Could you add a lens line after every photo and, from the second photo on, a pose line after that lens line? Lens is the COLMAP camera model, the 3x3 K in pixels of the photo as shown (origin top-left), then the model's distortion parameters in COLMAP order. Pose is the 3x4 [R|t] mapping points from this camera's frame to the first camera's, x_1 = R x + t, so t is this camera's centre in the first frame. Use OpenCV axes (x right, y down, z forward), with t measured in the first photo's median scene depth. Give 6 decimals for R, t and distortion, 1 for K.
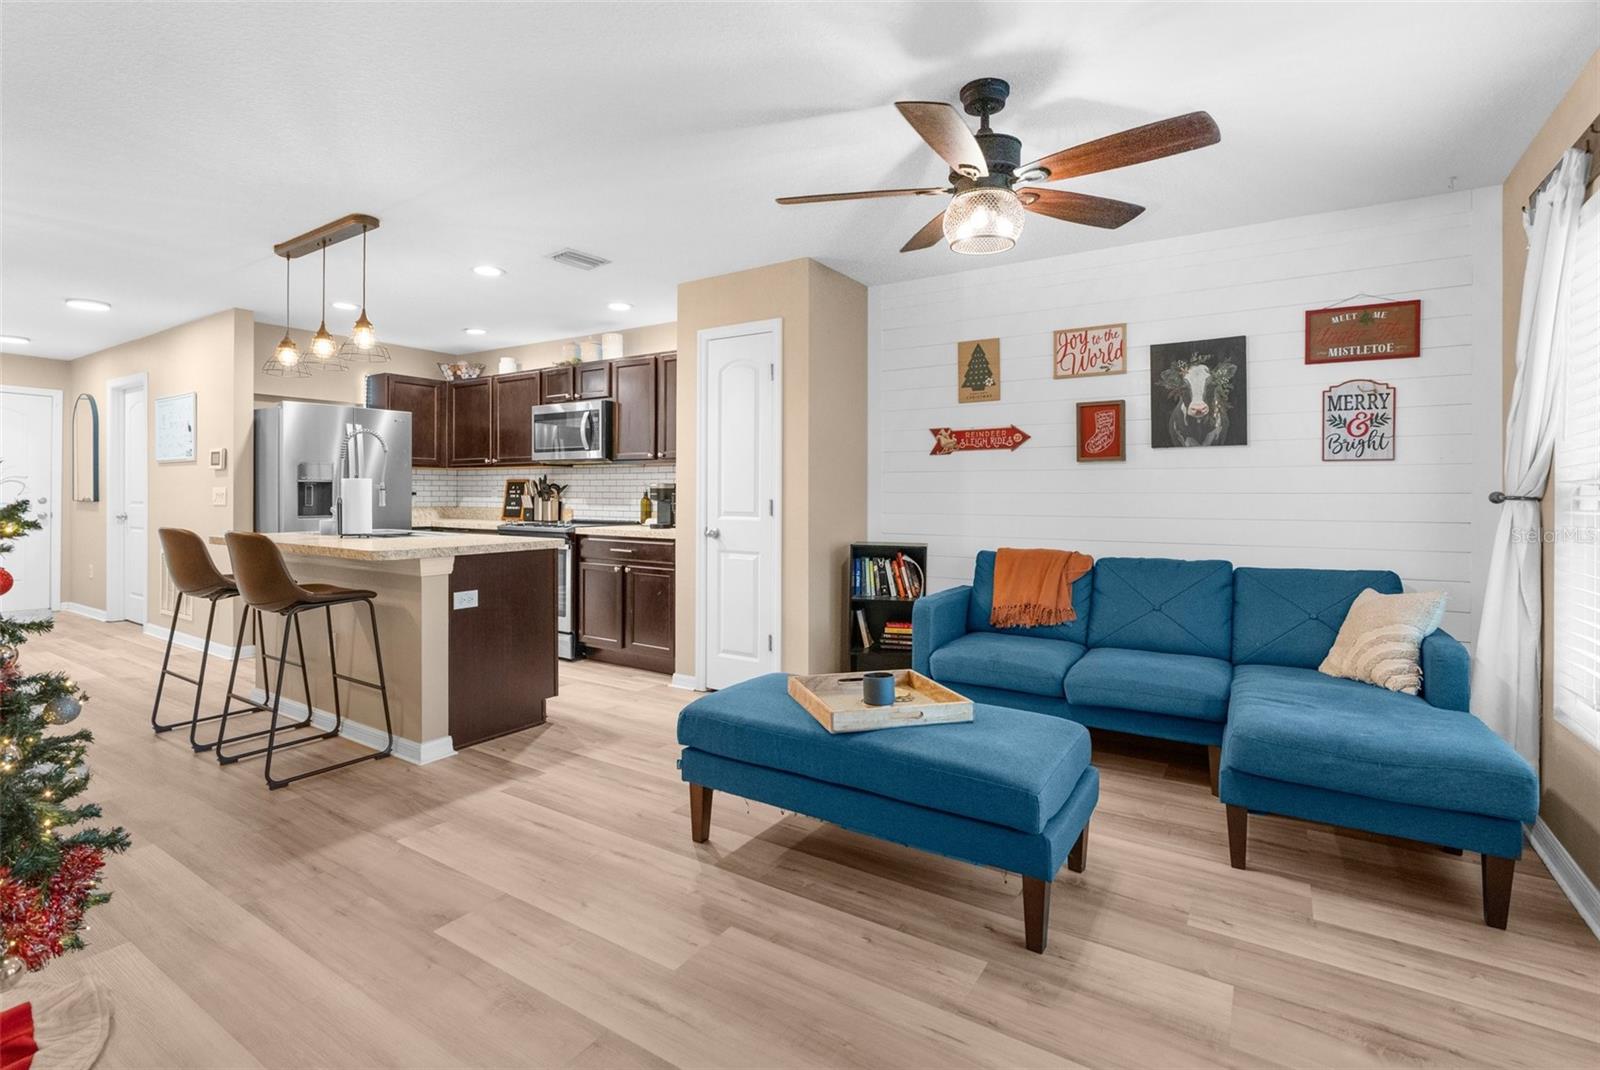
lens RADIAL K [[738.9, 0, 772.5], [0, 738.9, 501.9], [0, 0, 1]] dist [-0.010275, 0.005627]
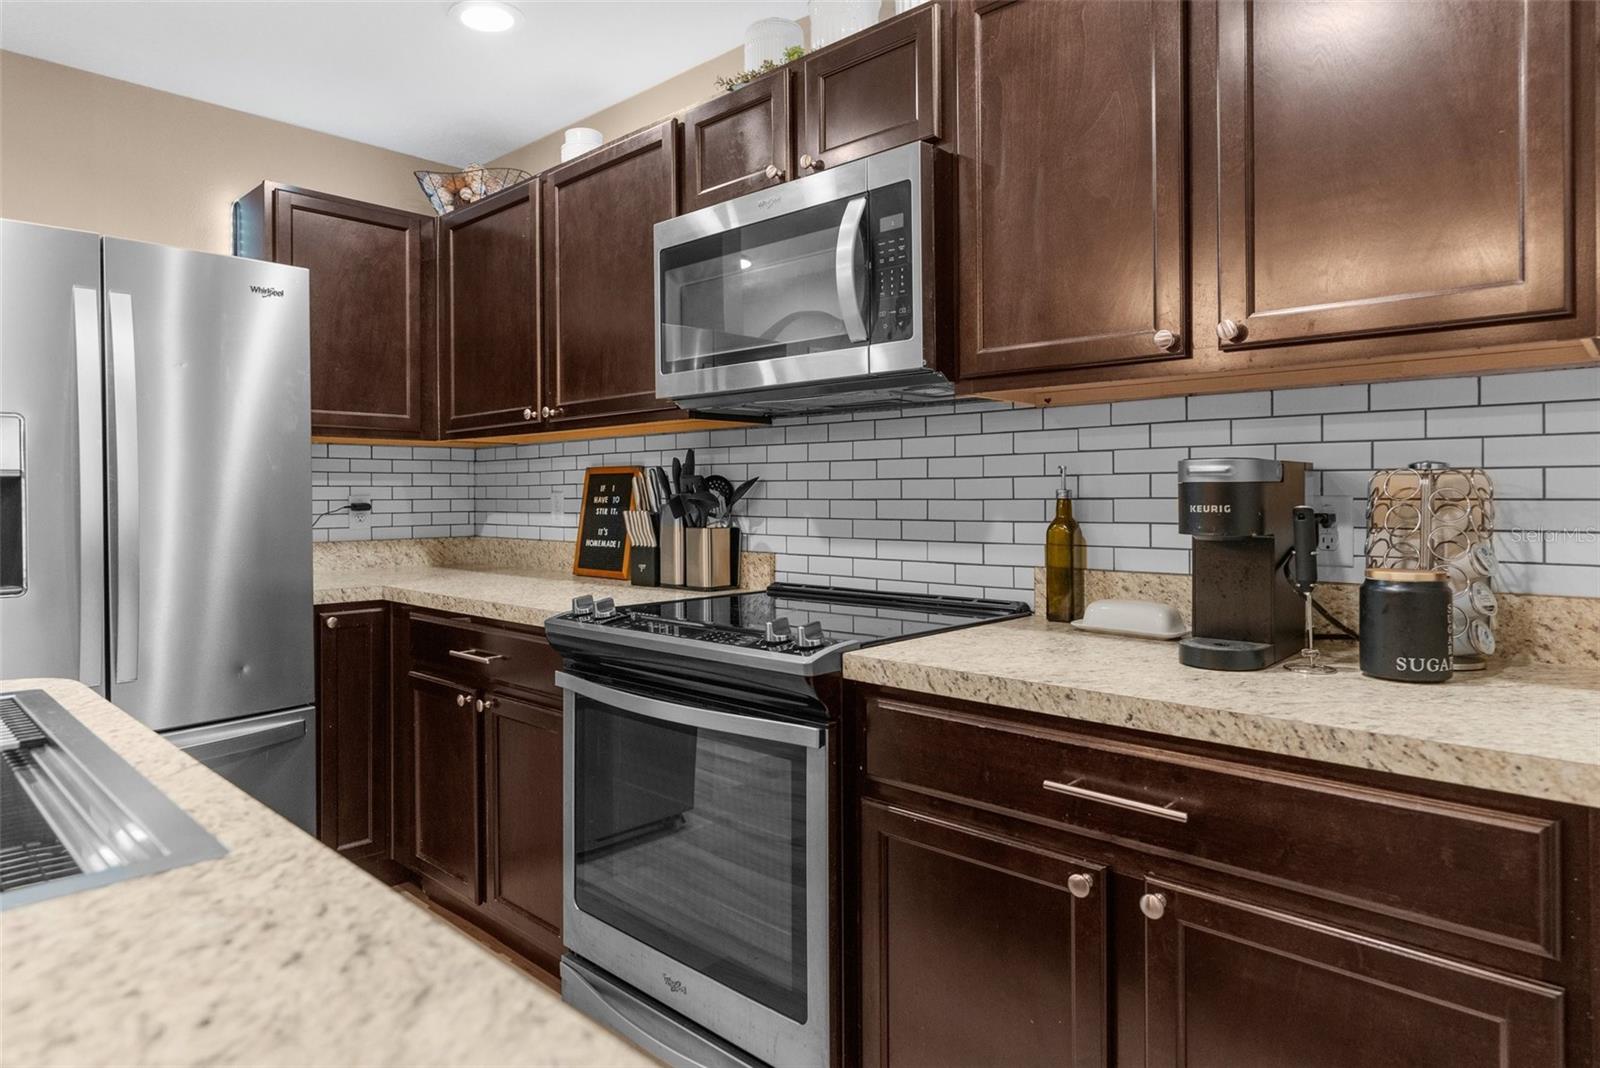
lens RADIAL K [[932.0, 0, 788.3], [0, 932.0, 502.0], [0, 0, 1]] dist [-0.011657, 0.002546]
pose [[0.987967, -0.009281, -0.154386, -0.198479], [0.008651, 0.999951, -0.004750, -0.010242], [0.154422, 0.003357, 0.987999, 0.586574]]
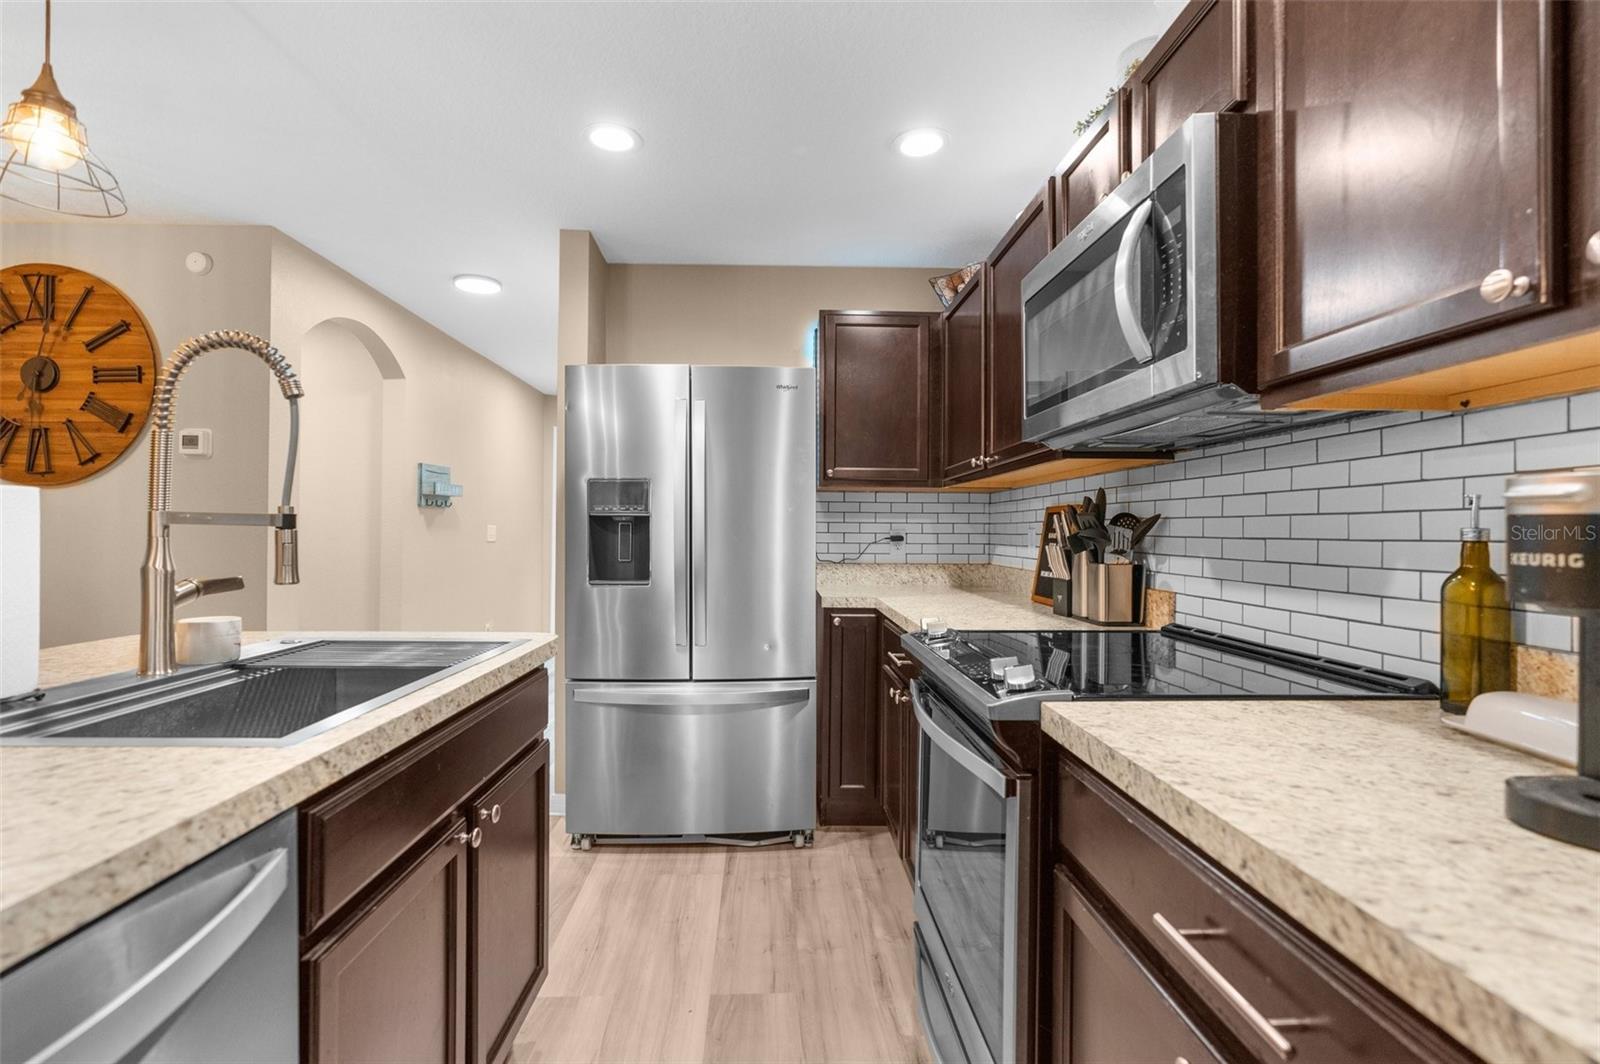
lens RADIAL K [[738.9, 0, 799.7], [0, 738.9, 527.4], [0, 0, 1]] dist [-0.010275, 0.005627]
pose [[0.598199, -0.005278, -0.801330, -0.112133], [-0.013276, 0.999776, -0.016497, -0.010252], [0.801237, 0.020507, 0.597995, 0.677781]]
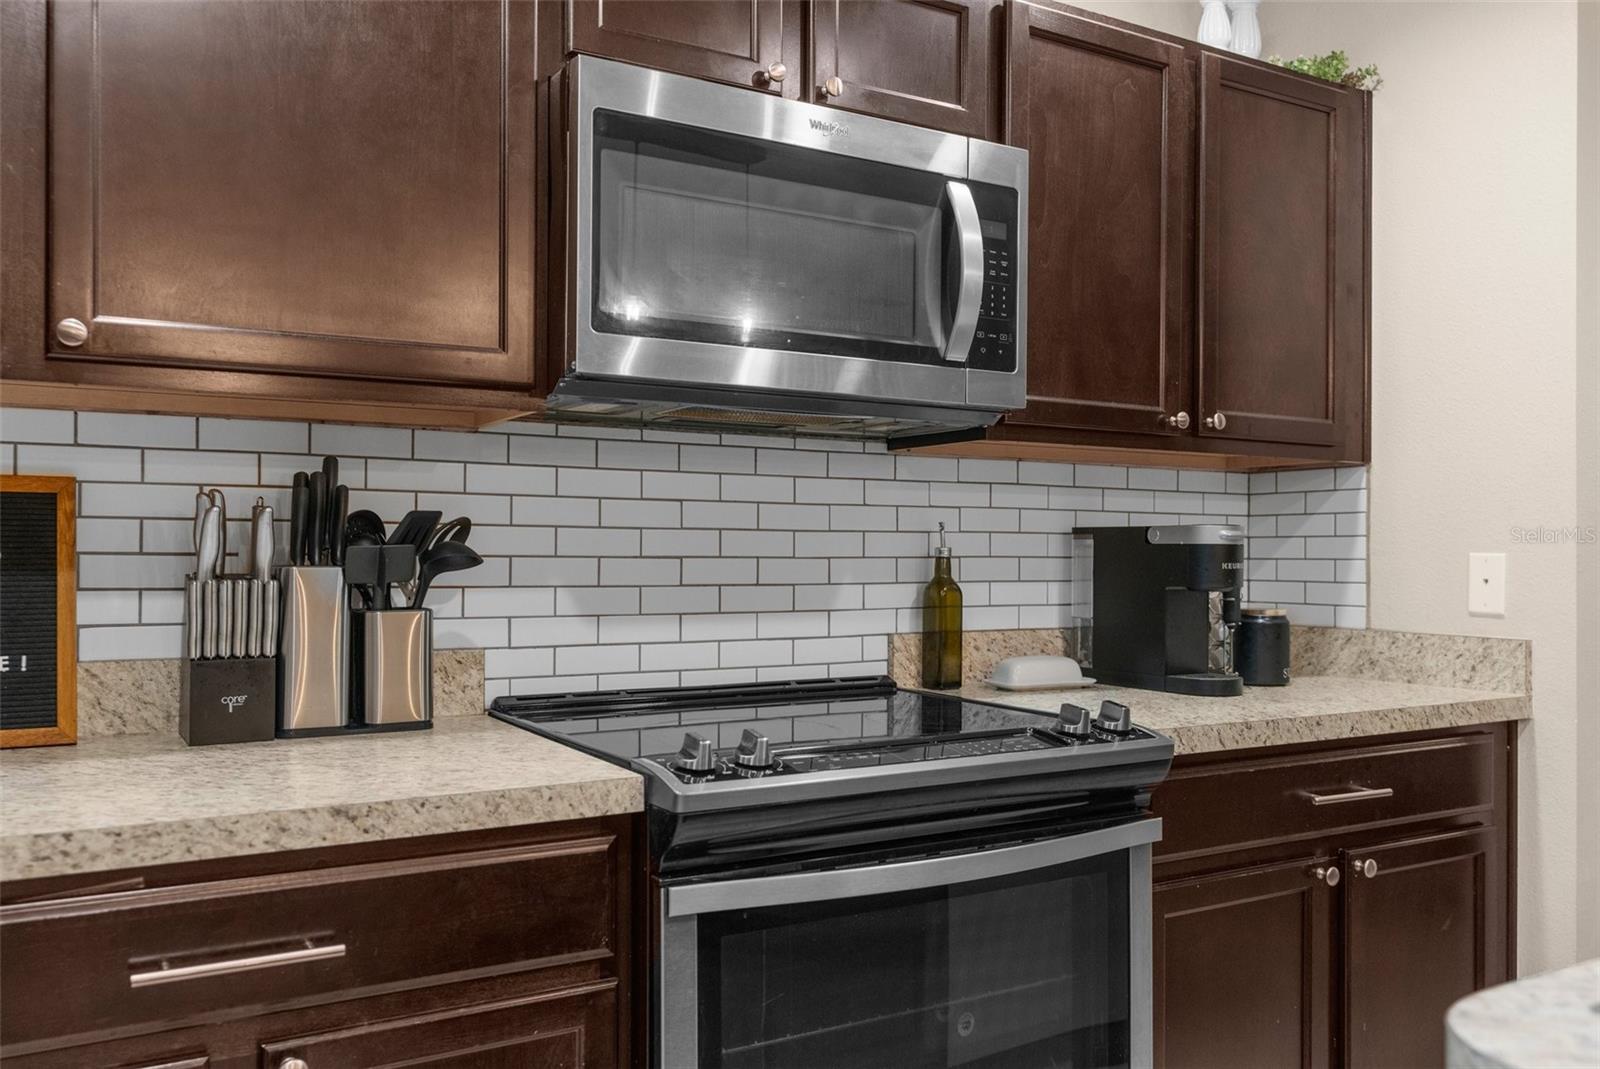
lens RADIAL K [[1268.0, 0, 806.5], [0, 1268.0, 558.3], [0, 0, 1]] dist [-0.010992, 0.004976]
pose [[0.429835, -0.008288, 0.902869, -0.529696], [0.006697, 0.999960, 0.005990, -0.014372], [-0.902882, 0.003472, 0.429873, 0.777128]]
